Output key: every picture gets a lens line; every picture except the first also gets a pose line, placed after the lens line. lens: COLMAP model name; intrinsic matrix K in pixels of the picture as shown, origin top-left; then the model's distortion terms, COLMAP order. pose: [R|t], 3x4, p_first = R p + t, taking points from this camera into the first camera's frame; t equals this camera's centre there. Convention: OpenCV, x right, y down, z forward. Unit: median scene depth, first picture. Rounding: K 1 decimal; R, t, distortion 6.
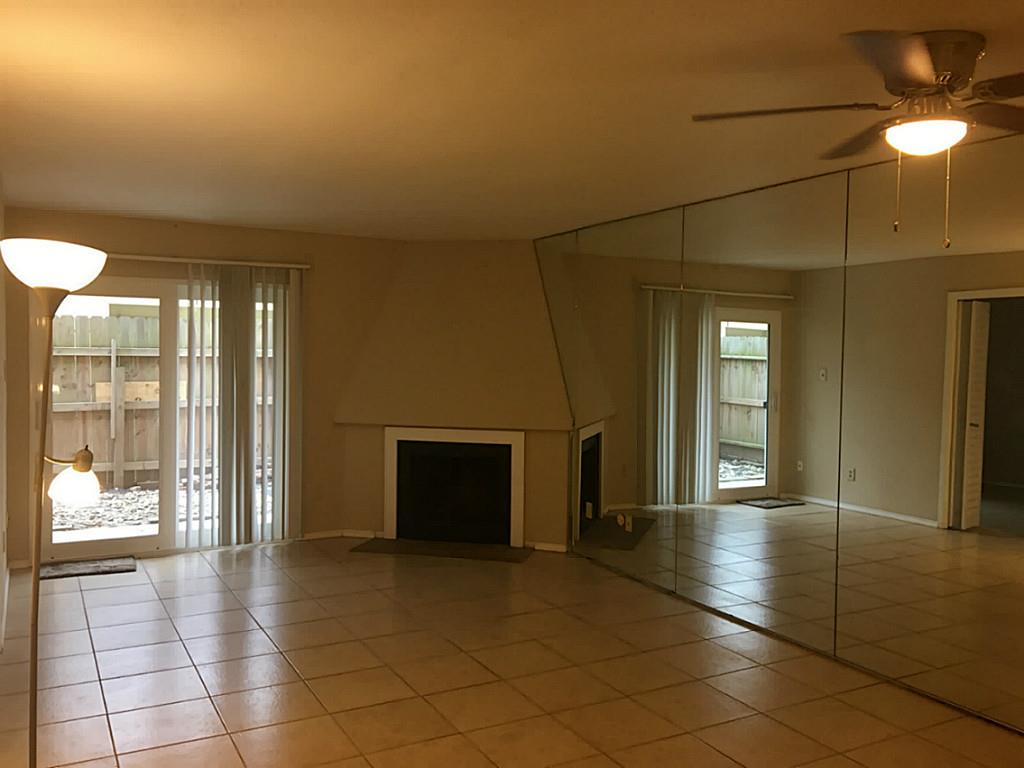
lens RADIAL K [[862.3, 0, 512.0], [0, 862.3, 384.0], [0, 0, 1]] dist [0.102707, -0.177048]
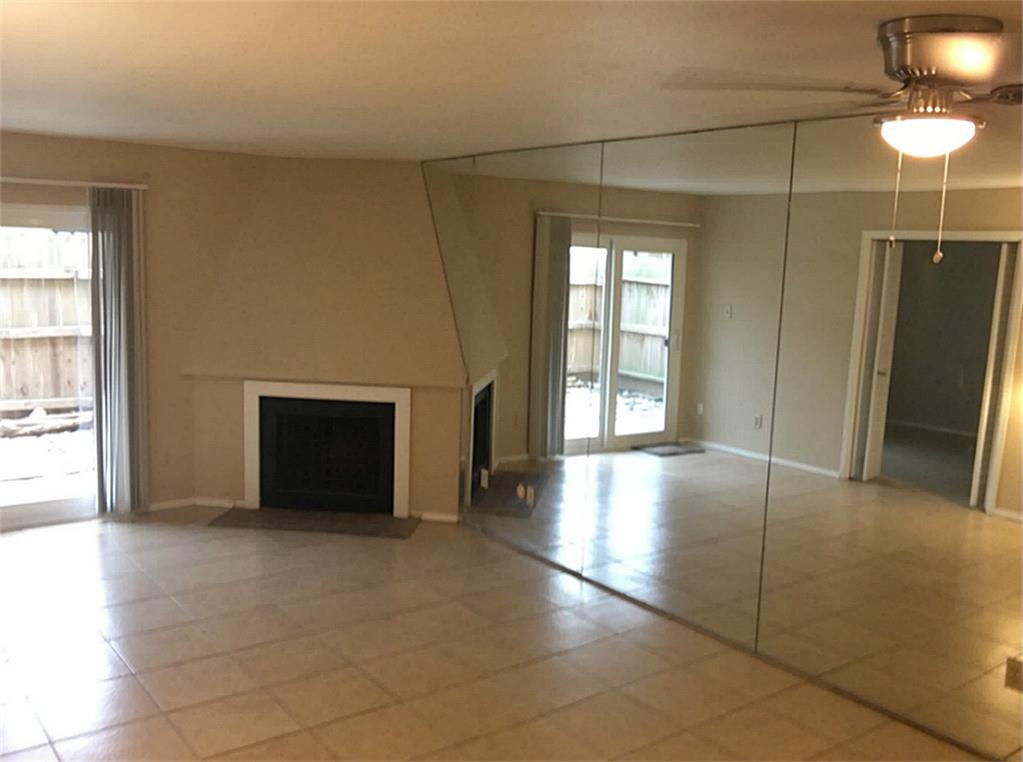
lens RADIAL K [[944.9, 0, 511.5], [0, 944.9, 381.0], [0, 0, 1]] dist [0.026057, -0.082986]
pose [[0.988833, -0.002326, 0.149010, -0.023479], [-0.013798, 0.994155, 0.107080, -0.048152], [-0.148388, -0.107940, 0.983021, 0.043857]]
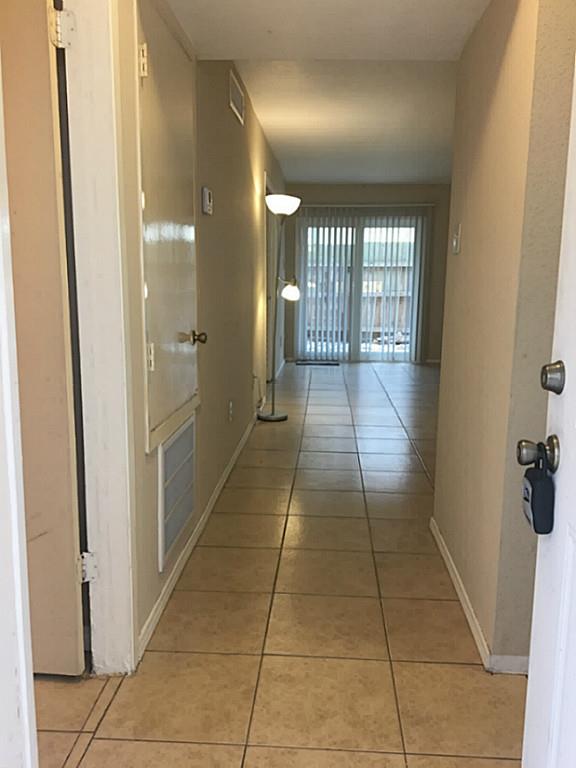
lens RADIAL K [[646.7, 0, 288.0], [0, 646.7, 384.0], [0, 0, 1]] dist [0.102707, -0.177048]
pose [[0.849140, 0.079473, -0.522154, 0.202558], [-0.016557, 0.992134, 0.124080, 0.056683], [0.527908, -0.096717, 0.843777, -0.258951]]
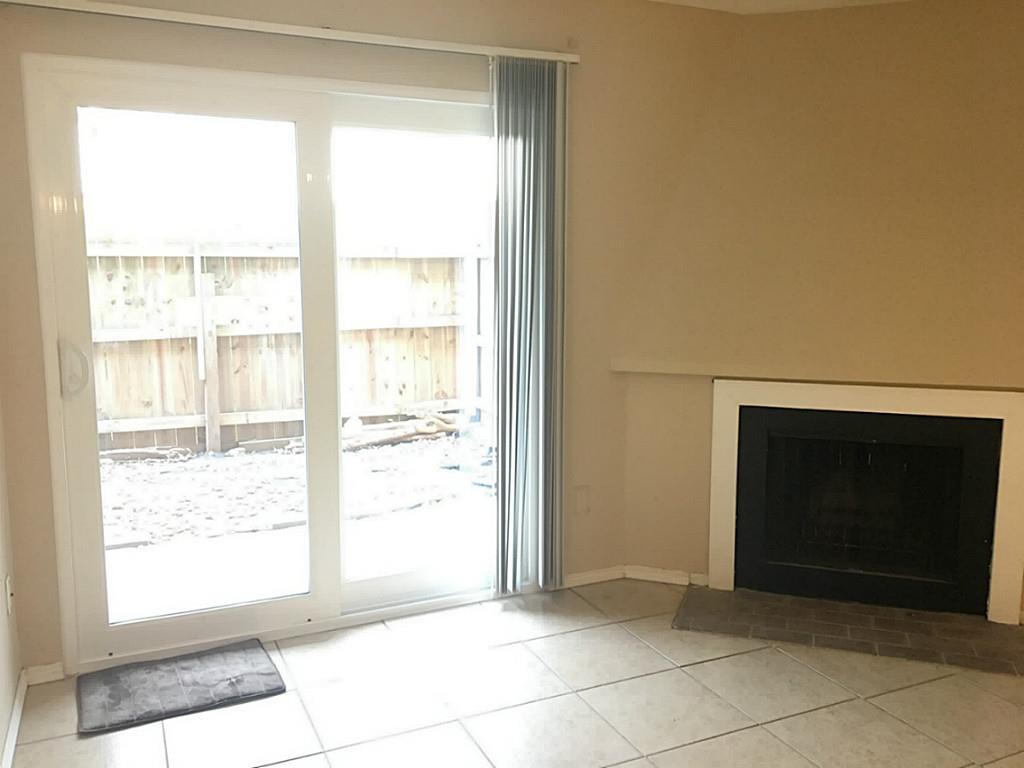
lens RADIAL K [[861.2, 0, 496.3], [0, 861.2, 384.5], [0, 0, 1]] dist [0.047289, -0.001746]
pose [[0.996412, -0.001489, -0.084626, -0.214052], [0.010399, 0.994424, 0.104942, -0.002547], [0.083998, -0.105445, 0.990871, 0.438759]]
